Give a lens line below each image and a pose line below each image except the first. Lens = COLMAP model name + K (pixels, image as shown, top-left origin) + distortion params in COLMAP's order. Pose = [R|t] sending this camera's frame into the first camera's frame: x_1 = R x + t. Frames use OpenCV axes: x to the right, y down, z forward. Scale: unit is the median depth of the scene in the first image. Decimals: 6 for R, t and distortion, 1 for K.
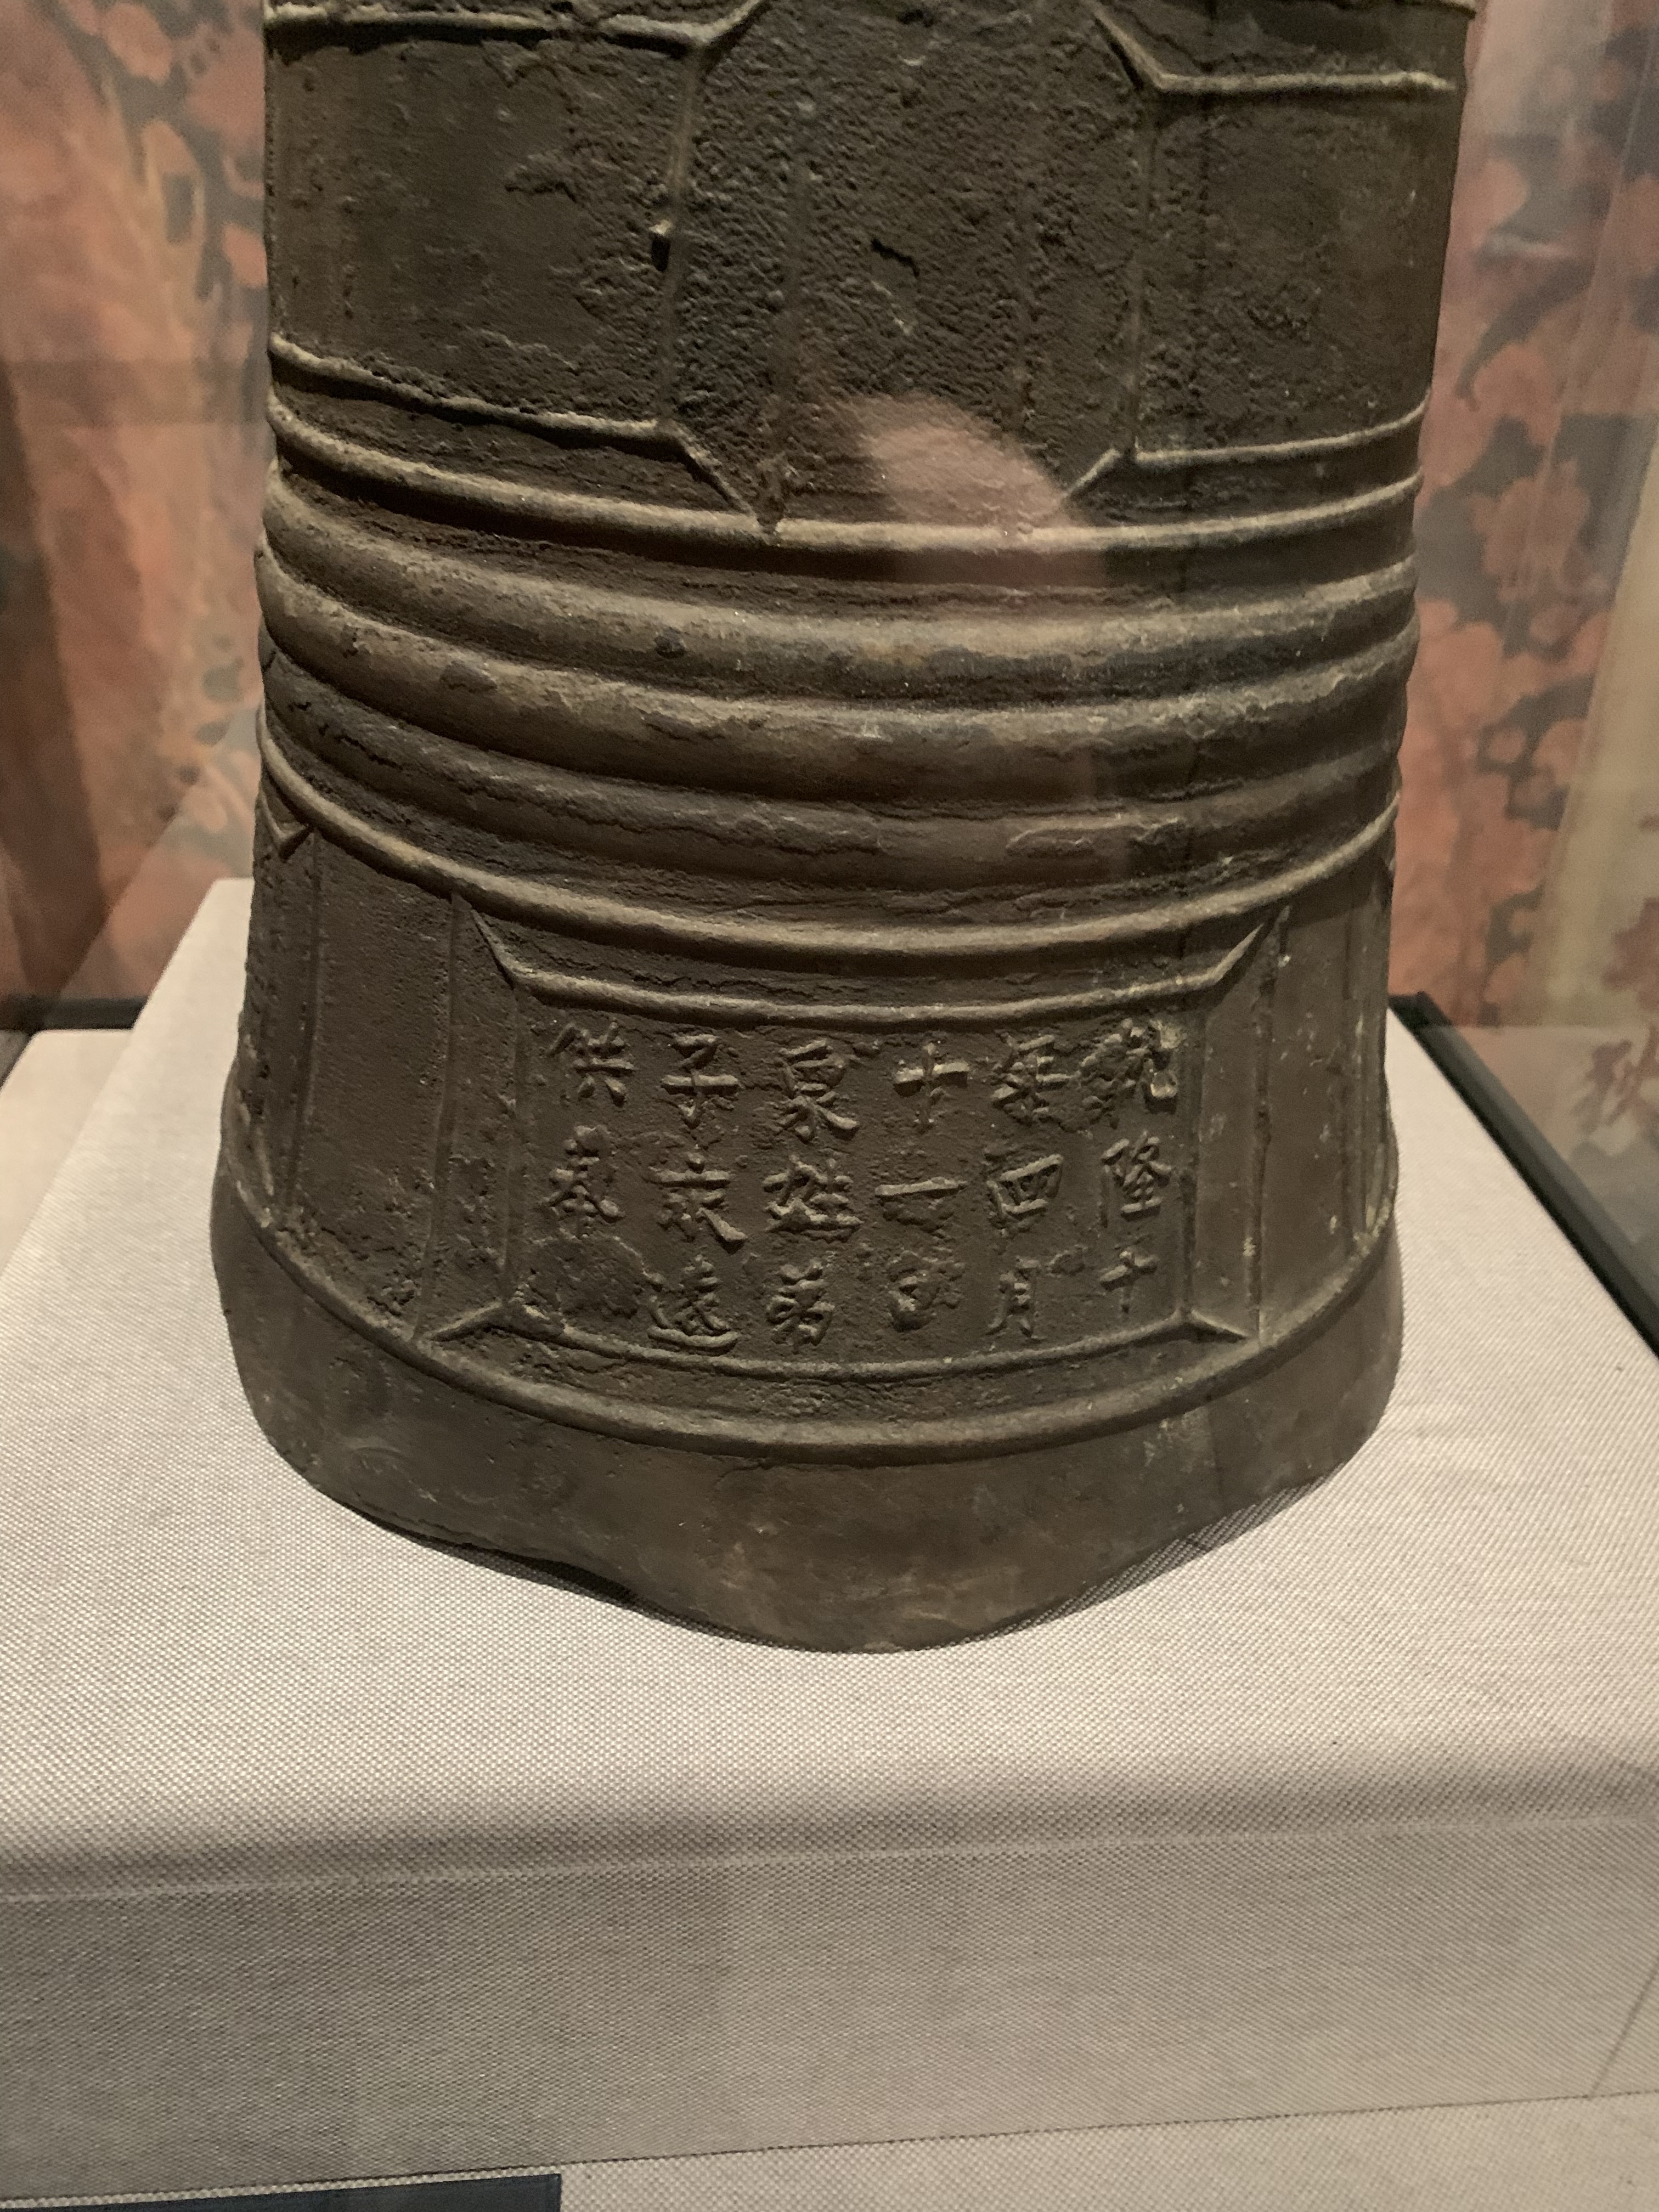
lens RADIAL K [[1860.6, 0, 829.5], [0, 1860.6, 1106.0], [0, 0, 1]] dist [-0.011236, -0.013249]
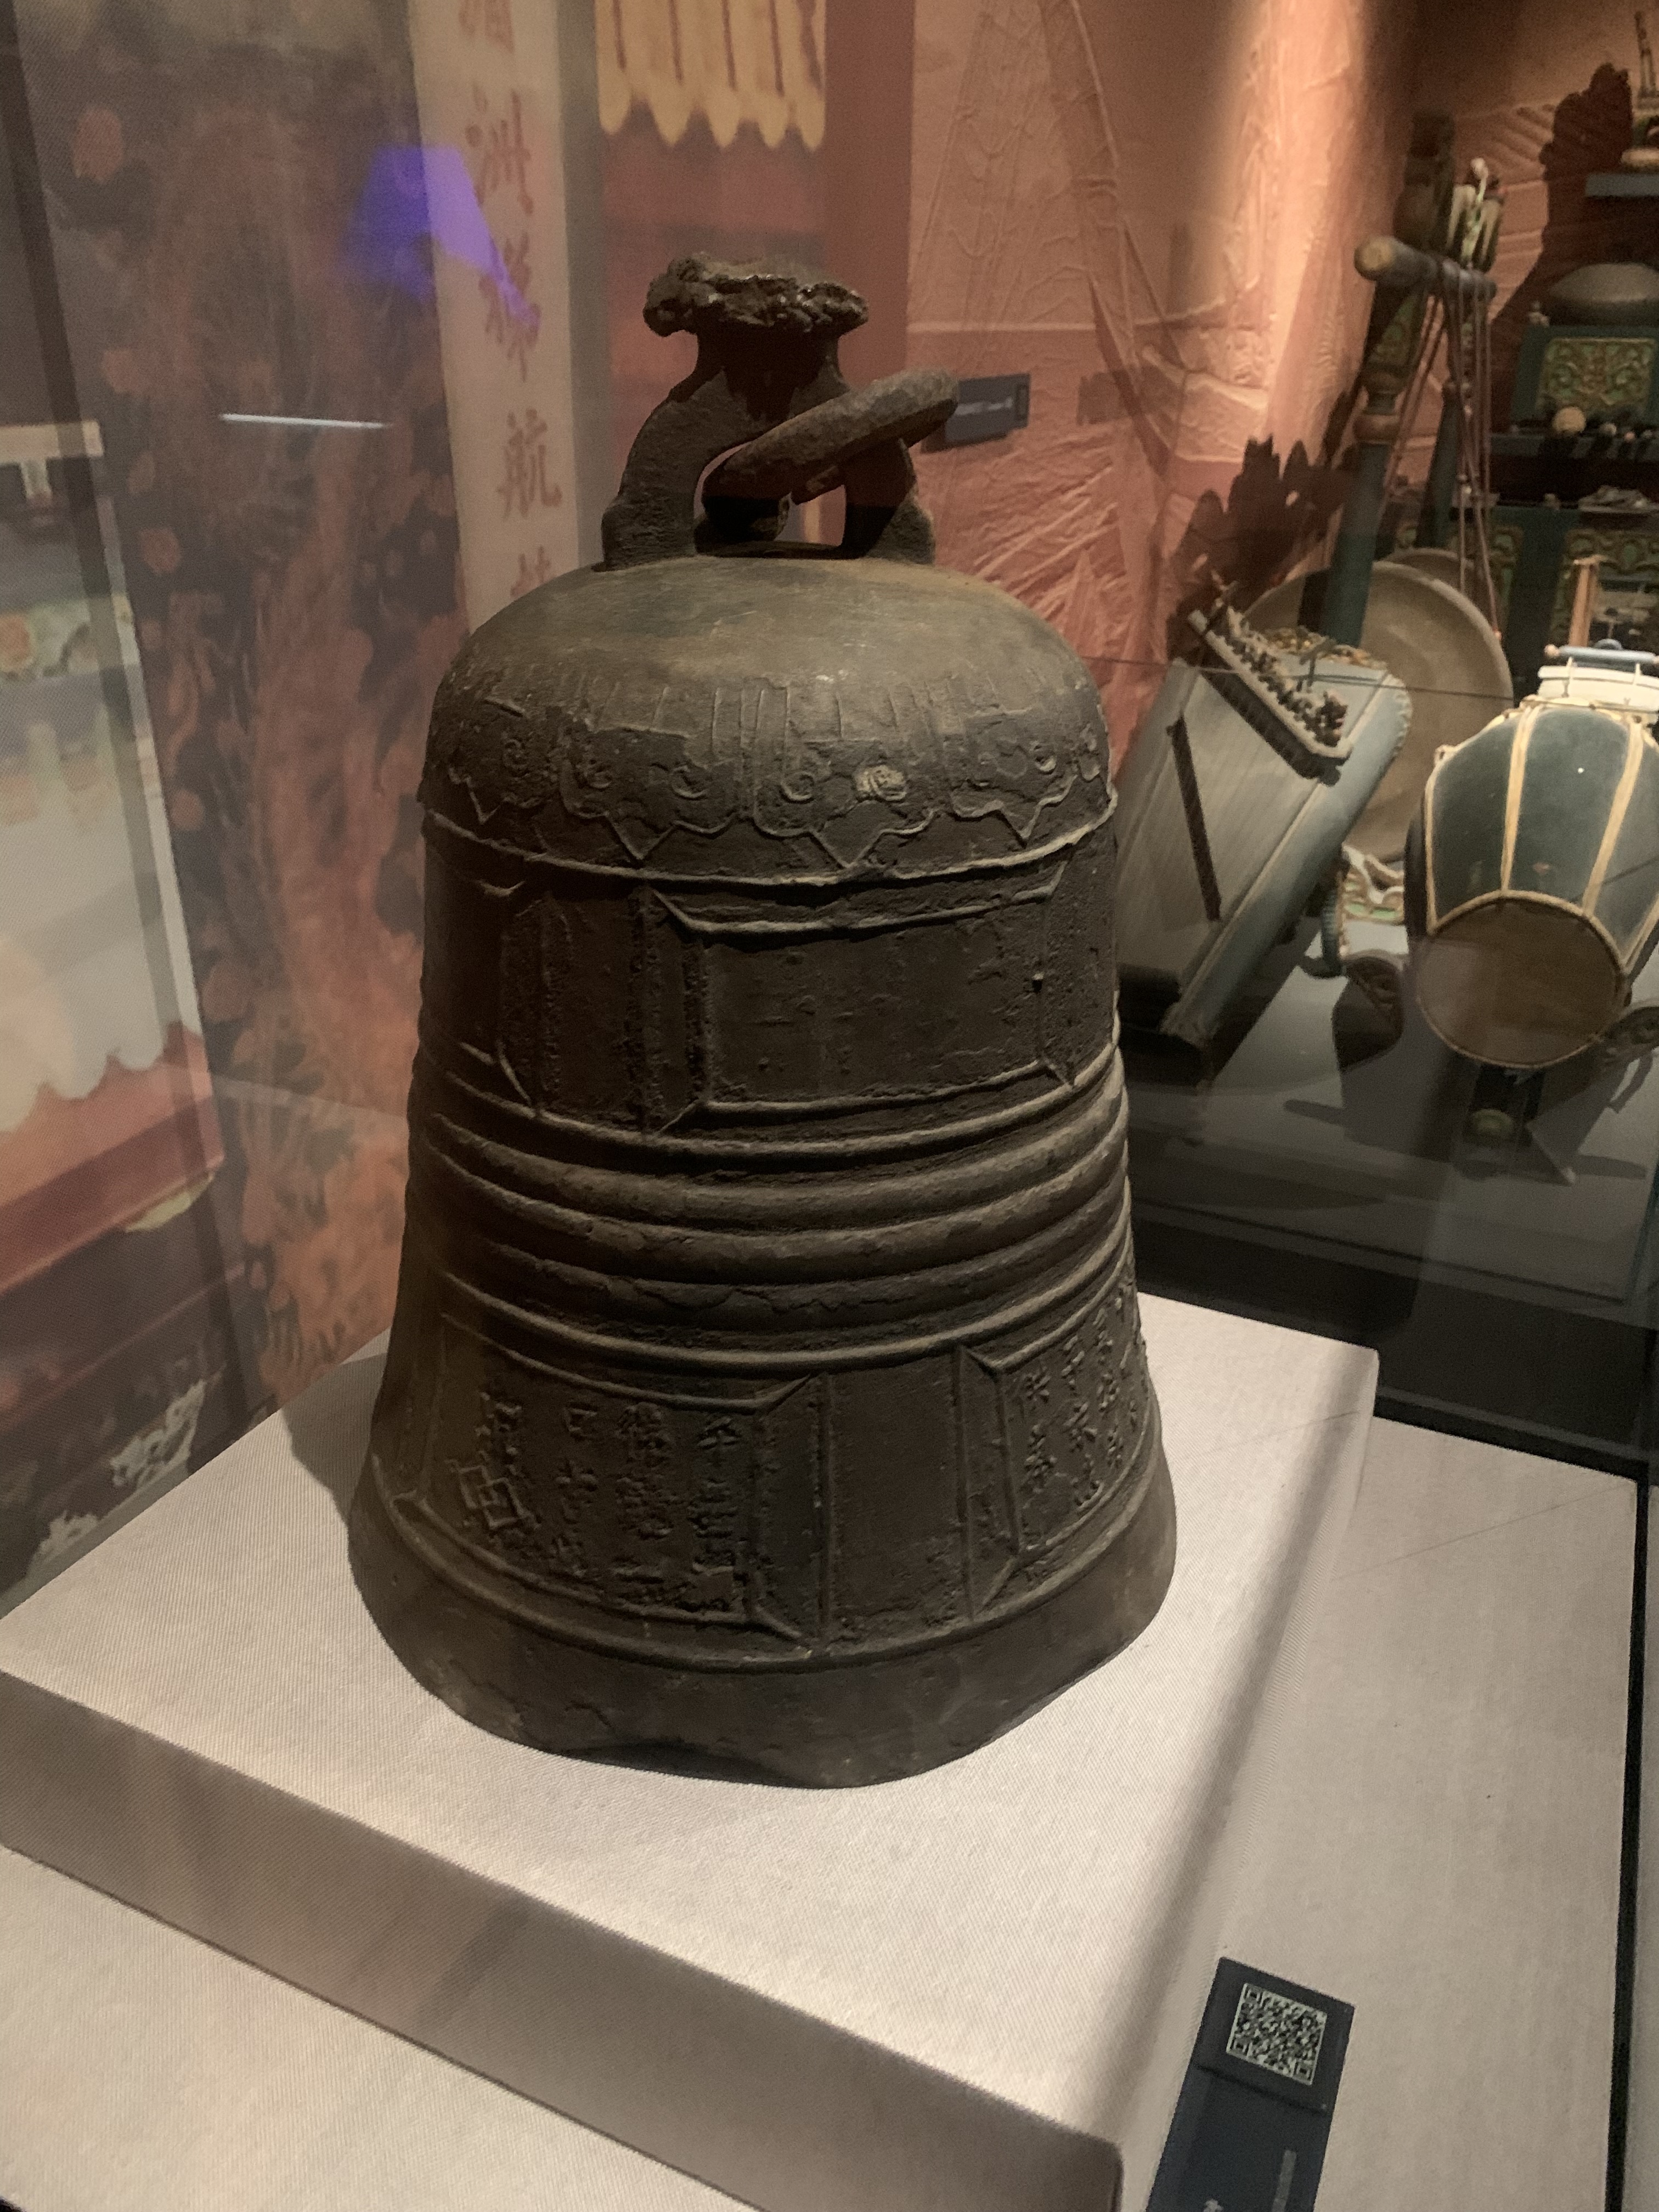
lens RADIAL K [[1860.6, 0, 829.5], [0, 1860.6, 1106.0], [0, 0, 1]] dist [-0.011236, -0.013249]
pose [[0.457147, -0.376610, 0.805718, -1.671260], [0.477489, 0.868219, 0.134908, -0.639177], [-0.750347, 0.323049, 0.576731, 0.015150]]
